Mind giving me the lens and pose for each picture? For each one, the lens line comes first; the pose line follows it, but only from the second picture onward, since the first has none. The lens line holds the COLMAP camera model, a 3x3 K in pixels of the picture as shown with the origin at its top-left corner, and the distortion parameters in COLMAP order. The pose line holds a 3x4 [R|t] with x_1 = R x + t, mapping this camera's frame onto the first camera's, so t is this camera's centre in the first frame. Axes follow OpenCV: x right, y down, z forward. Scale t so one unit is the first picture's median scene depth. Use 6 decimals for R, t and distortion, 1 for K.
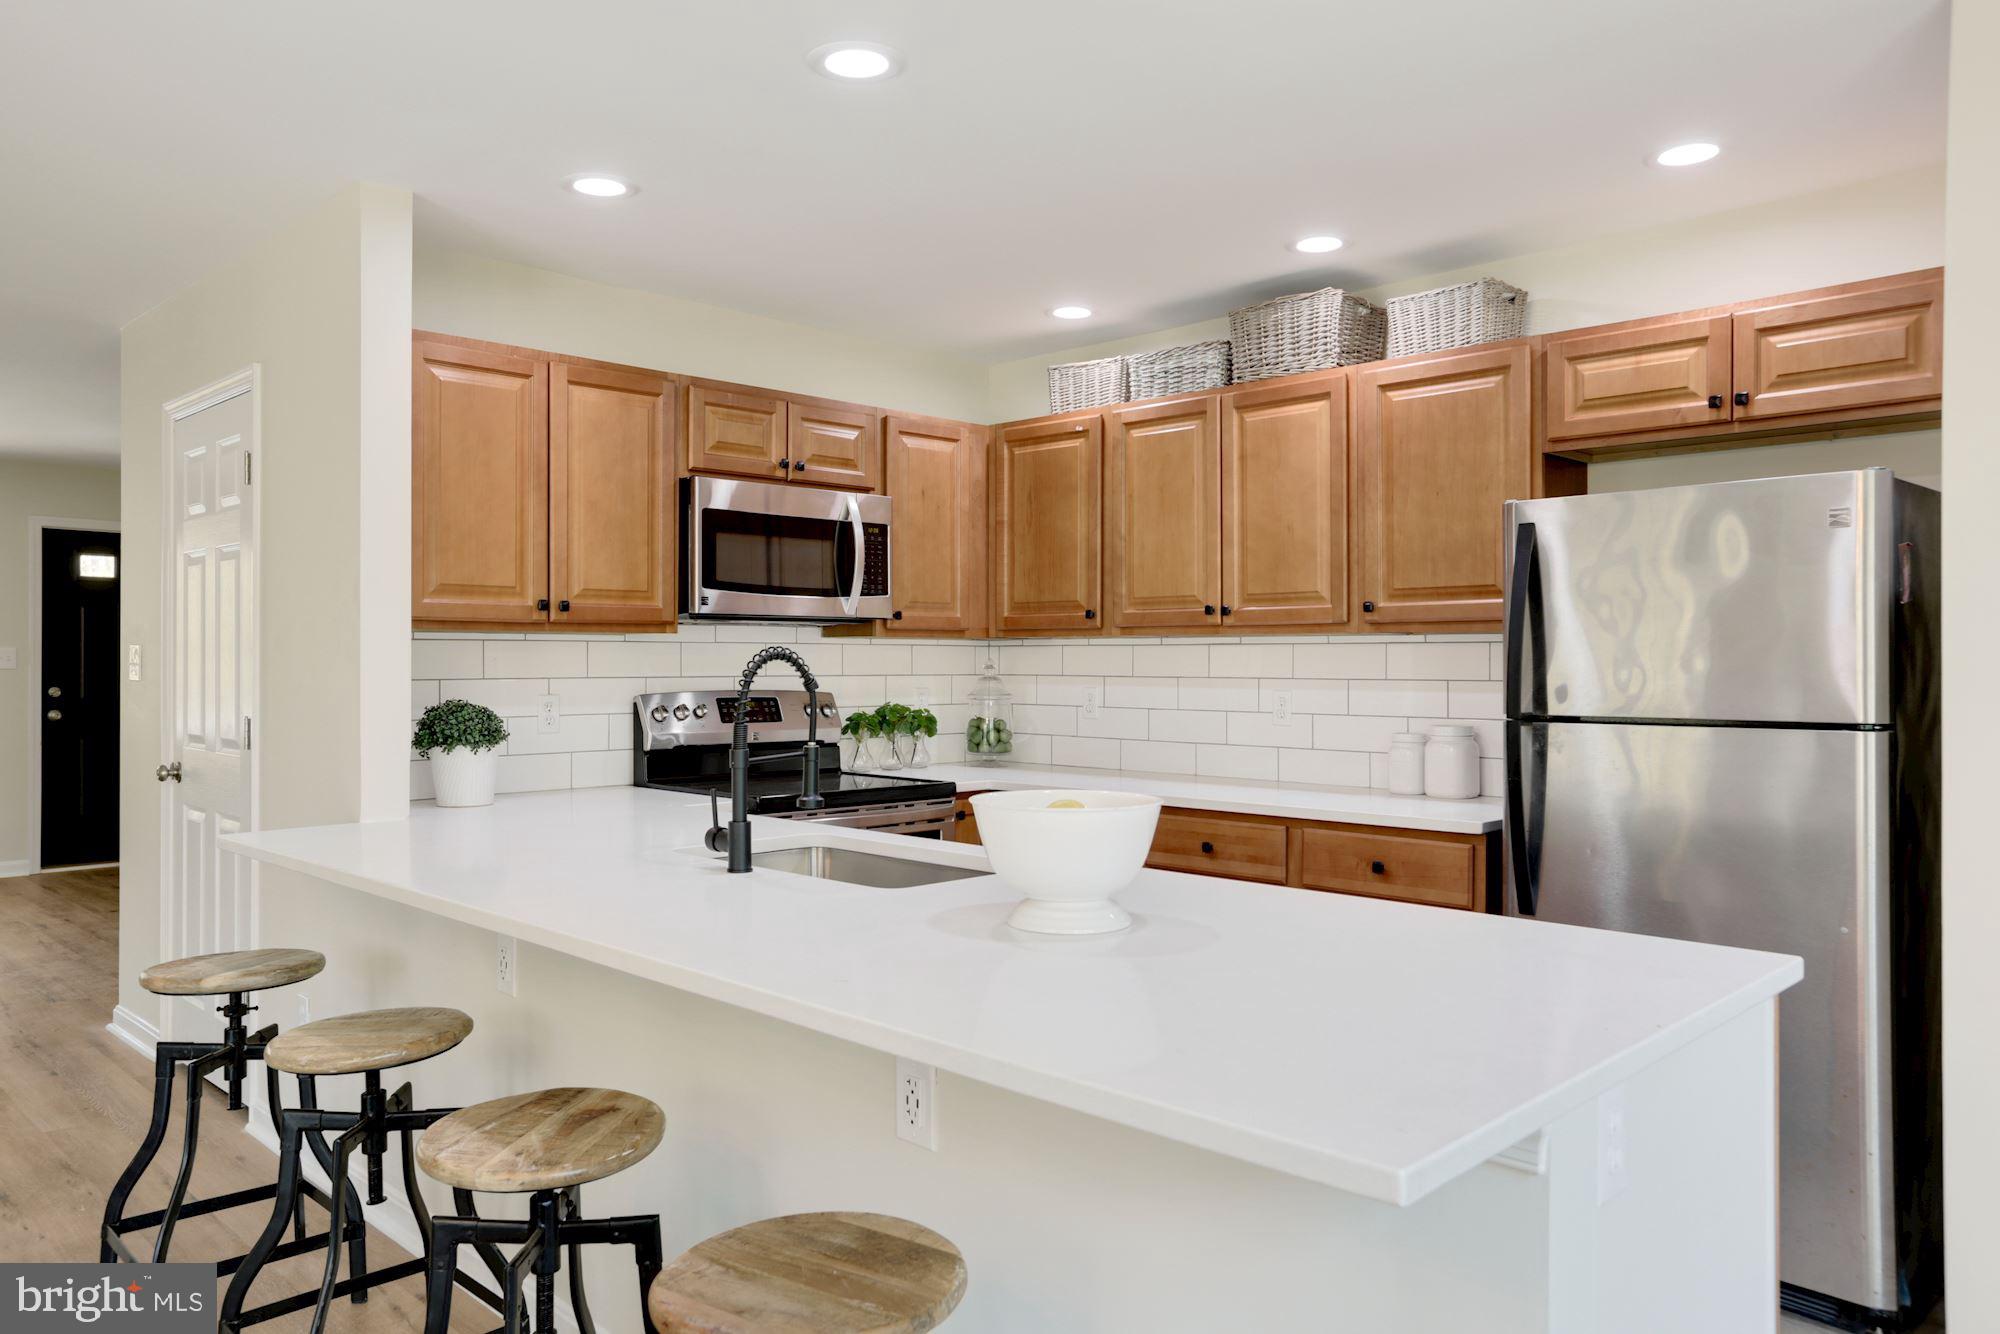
lens RADIAL K [[1387.0, 0, 971.6], [0, 1387.0, 658.1], [0, 0, 1]] dist [0.001086, 0.006147]
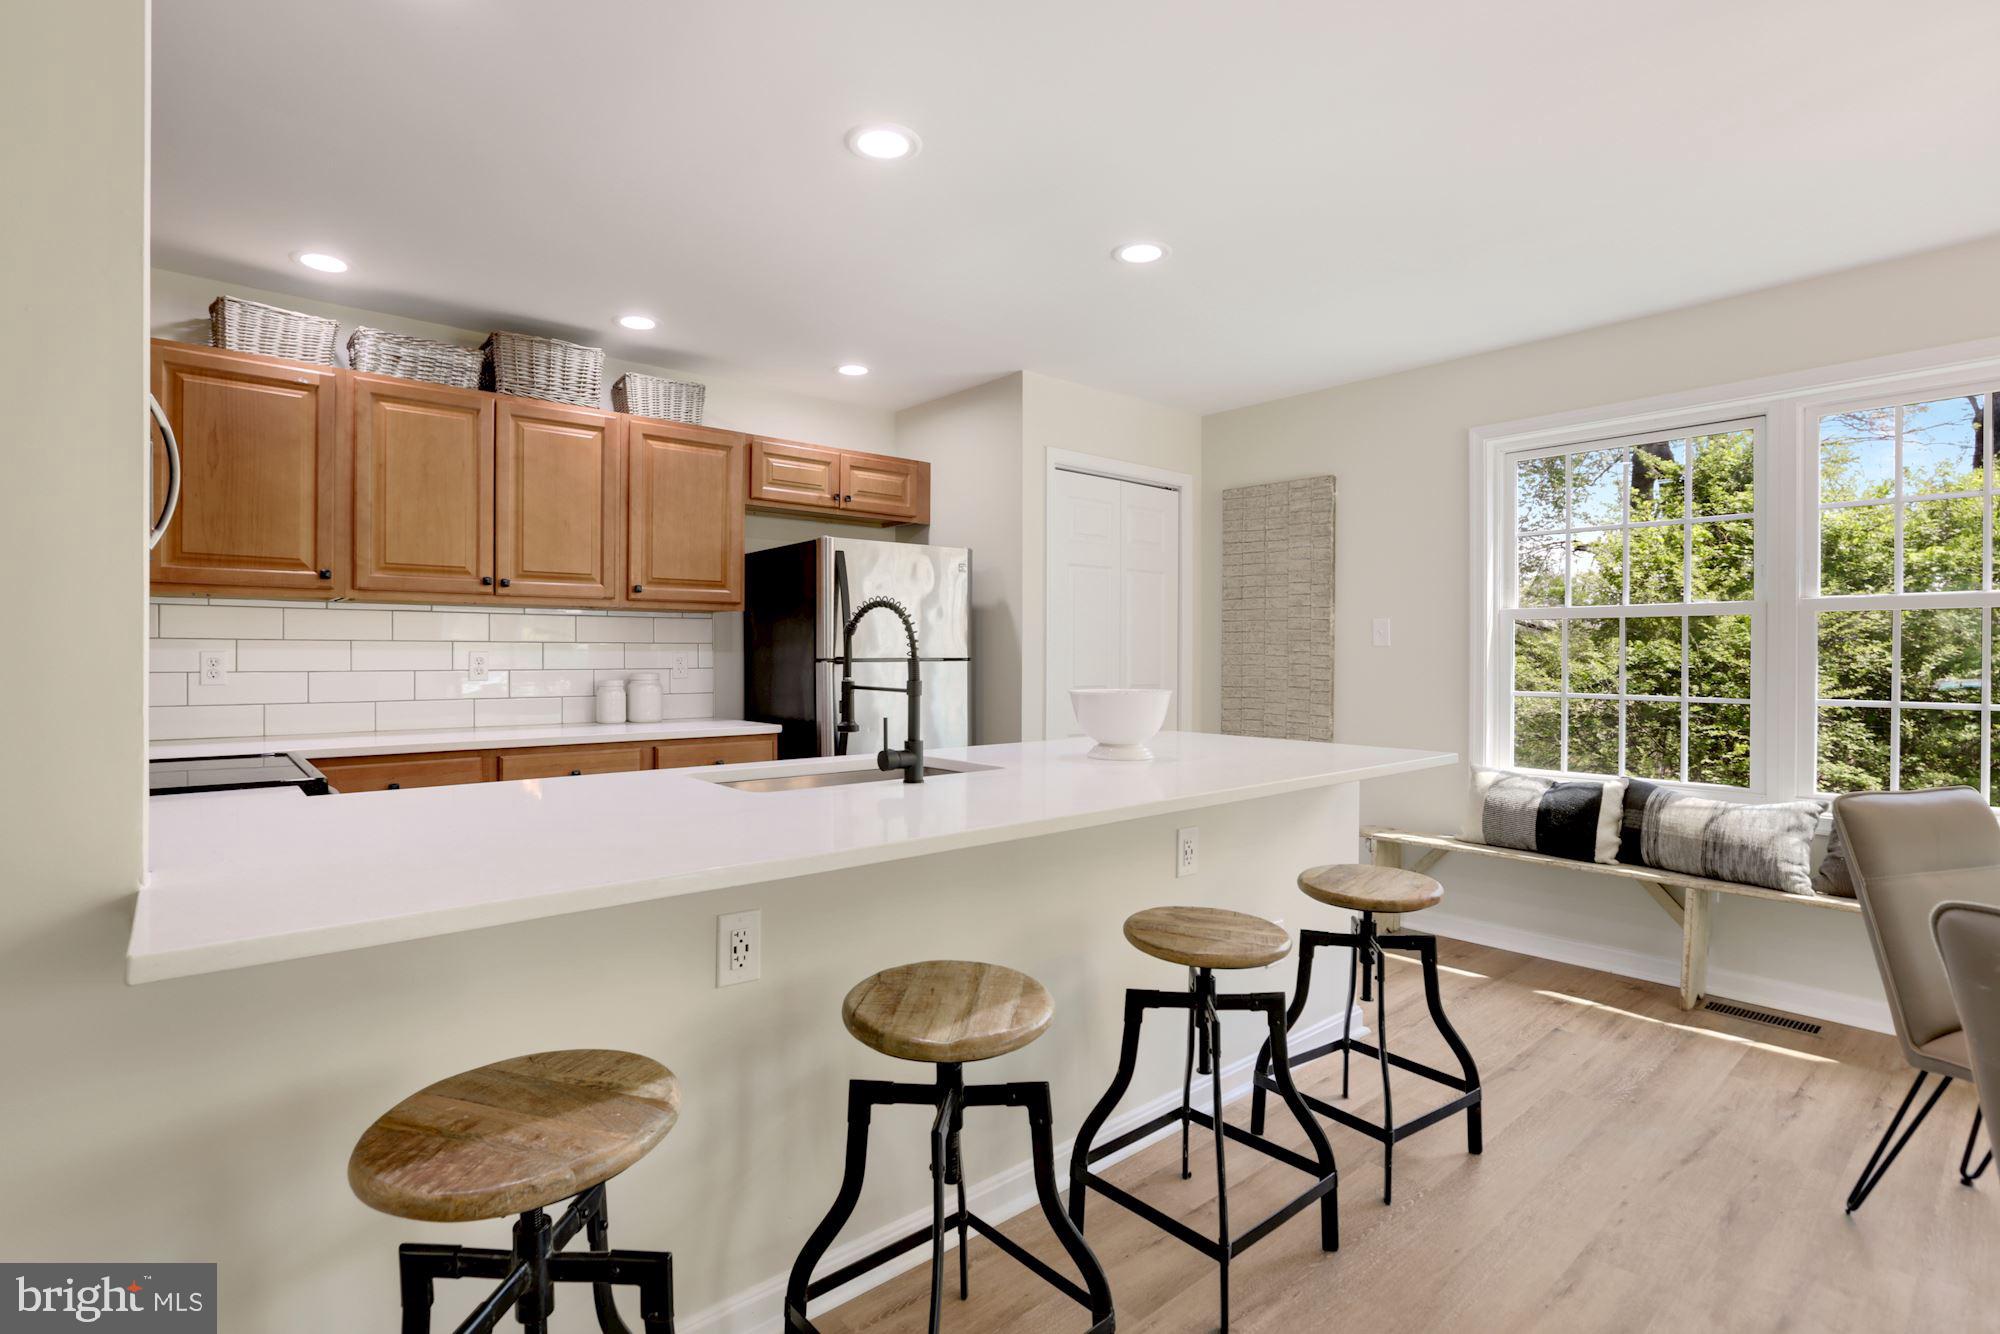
lens RADIAL K [[946.2, 0, 992.0], [0, 946.2, 654.0], [0, 0, 1]] dist [-0.032348, 0.003057]
pose [[0.067032, -0.002794, 0.997747, -0.593030], [-0.001621, 0.999994, 0.002909, 0.024074], [-0.997749, -0.001812, 0.067028, 0.532205]]
